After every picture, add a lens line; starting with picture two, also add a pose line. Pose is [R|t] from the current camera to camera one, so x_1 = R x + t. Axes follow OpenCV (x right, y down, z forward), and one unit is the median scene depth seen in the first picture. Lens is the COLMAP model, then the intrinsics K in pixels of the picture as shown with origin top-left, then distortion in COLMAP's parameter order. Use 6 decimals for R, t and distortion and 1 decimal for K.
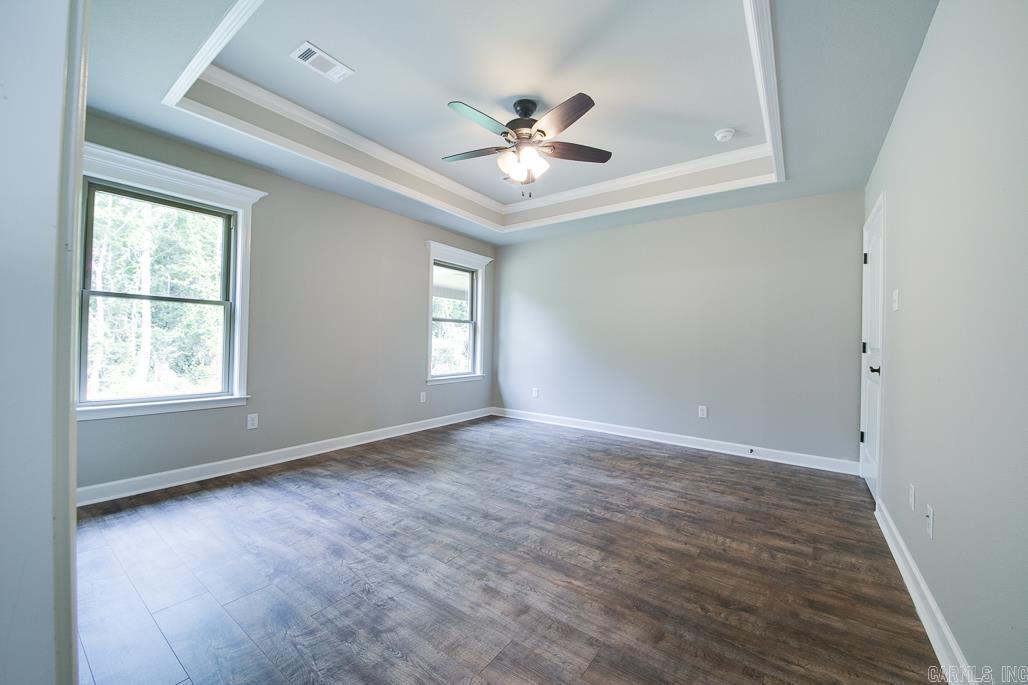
lens RADIAL K [[394.7, 0, 513.9], [0, 394.7, 335.4], [0, 0, 1]] dist [0.013812, -0.011758]
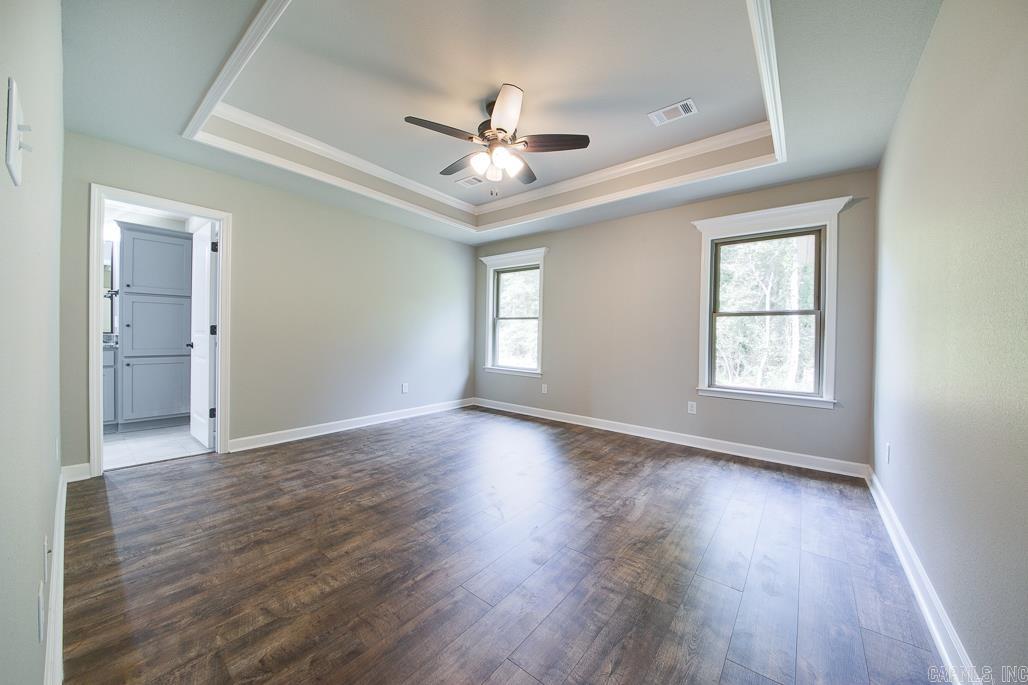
lens RADIAL K [[362.2, 0, 512.7], [0, 362.2, 339.8], [0, 0, 1]] dist [0.010834, -0.011044]
pose [[-0.051661, -0.006692, -0.998642, 1.309197], [-0.007361, 0.999953, -0.006320, 0.040410], [0.998638, 0.007024, -0.051707, 1.487043]]
